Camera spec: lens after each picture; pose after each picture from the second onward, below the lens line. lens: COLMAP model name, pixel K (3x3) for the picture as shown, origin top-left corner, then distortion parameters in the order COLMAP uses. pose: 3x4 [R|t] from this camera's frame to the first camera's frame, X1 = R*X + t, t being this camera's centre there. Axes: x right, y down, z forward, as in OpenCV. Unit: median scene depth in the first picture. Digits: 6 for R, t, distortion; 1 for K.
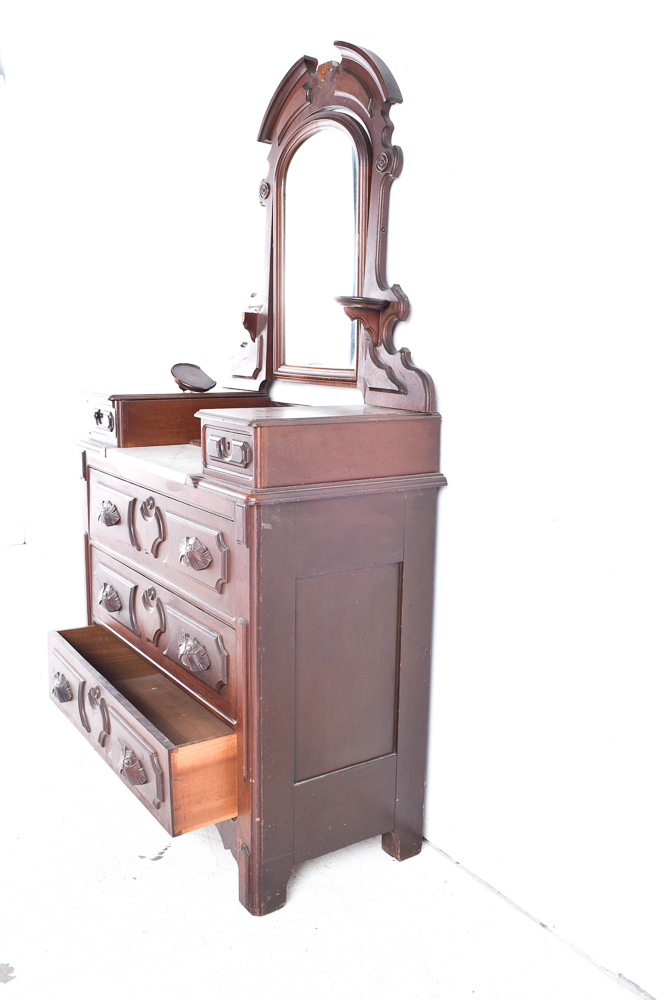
lens RADIAL K [[921.4, 0, 334.4], [0, 921.4, 498.0], [0, 0, 1]] dist [-0.058150, 0.000000]
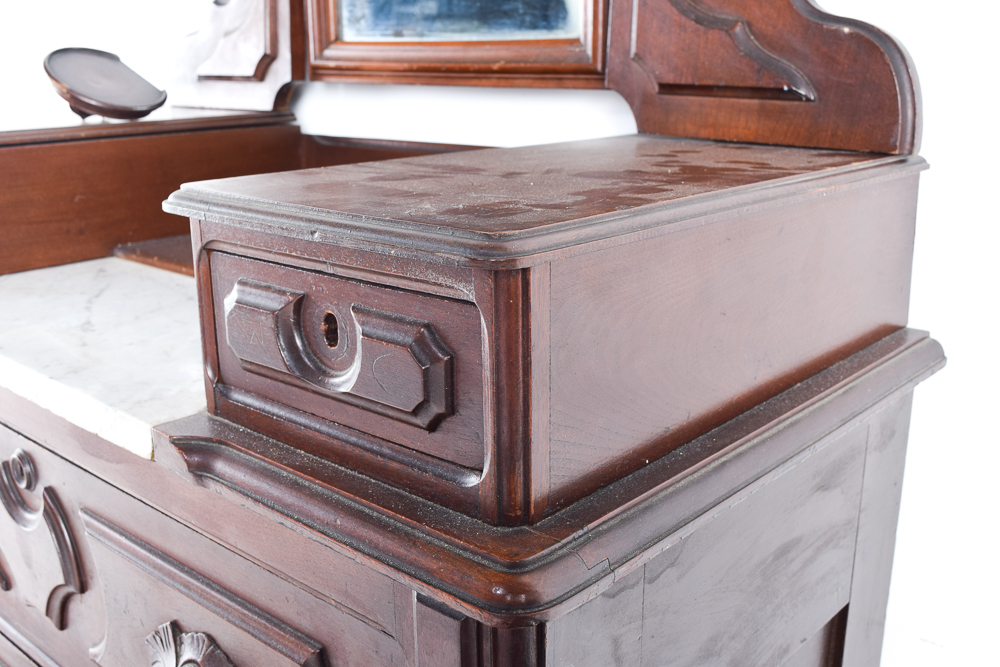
lens RADIAL K [[1052.3, 0, 499.5], [0, 1052.3, 338.8], [0, 0, 1]] dist [-0.067112, 0.000000]
pose [[0.971079, -0.086691, 0.222464, -0.099937], [0.063442, 0.991947, 0.109617, -0.061883], [-0.230175, -0.092333, 0.968759, 0.531821]]
